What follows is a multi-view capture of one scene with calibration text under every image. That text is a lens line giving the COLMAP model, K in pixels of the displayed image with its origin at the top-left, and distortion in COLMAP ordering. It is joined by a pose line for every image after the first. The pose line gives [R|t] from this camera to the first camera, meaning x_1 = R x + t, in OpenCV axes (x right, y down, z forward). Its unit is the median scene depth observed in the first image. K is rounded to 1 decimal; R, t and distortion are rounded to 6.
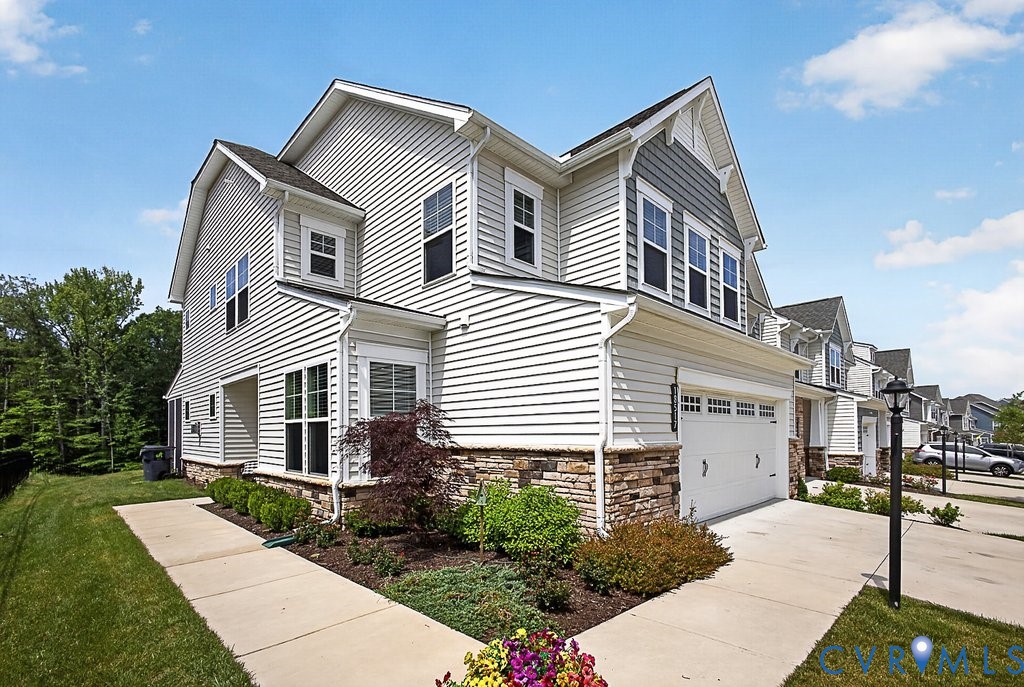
lens RADIAL K [[456.5, 0, 505.3], [0, 456.5, 424.8], [0, 0, 1]] dist [-0.002689, 0.001124]
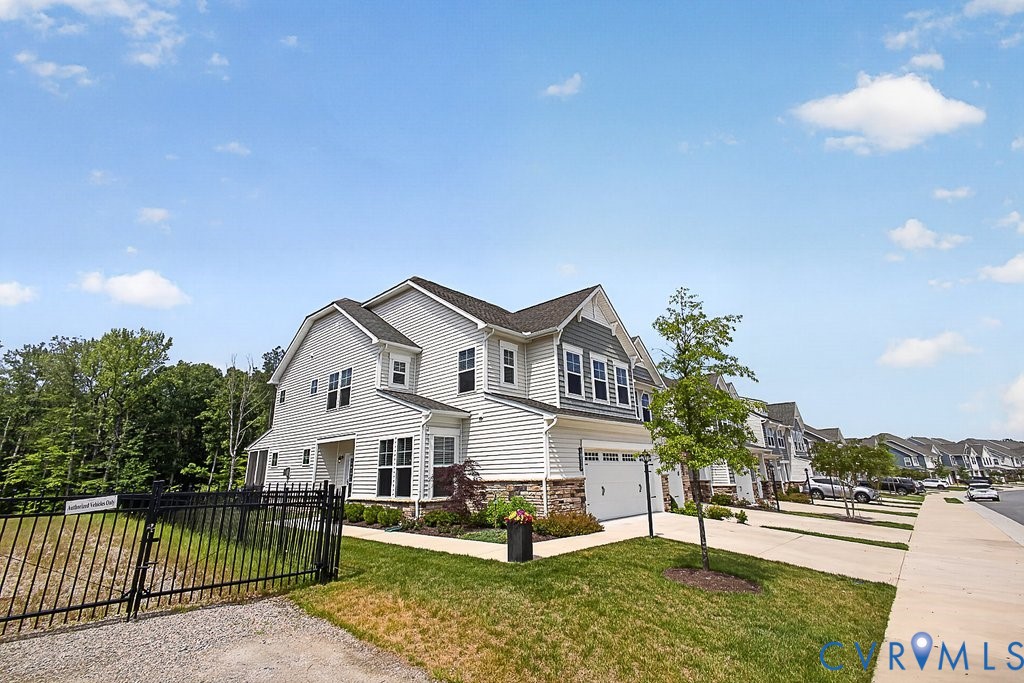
lens RADIAL K [[456.5, 0, 513.1], [0, 456.5, 321.3], [0, 0, 1]] dist [-0.002689, 0.001124]
pose [[0.997135, 0.012392, 0.074614, -0.090865], [0.010497, 0.954272, -0.298755, -0.015272], [-0.074904, 0.298683, 0.951408, -0.964895]]
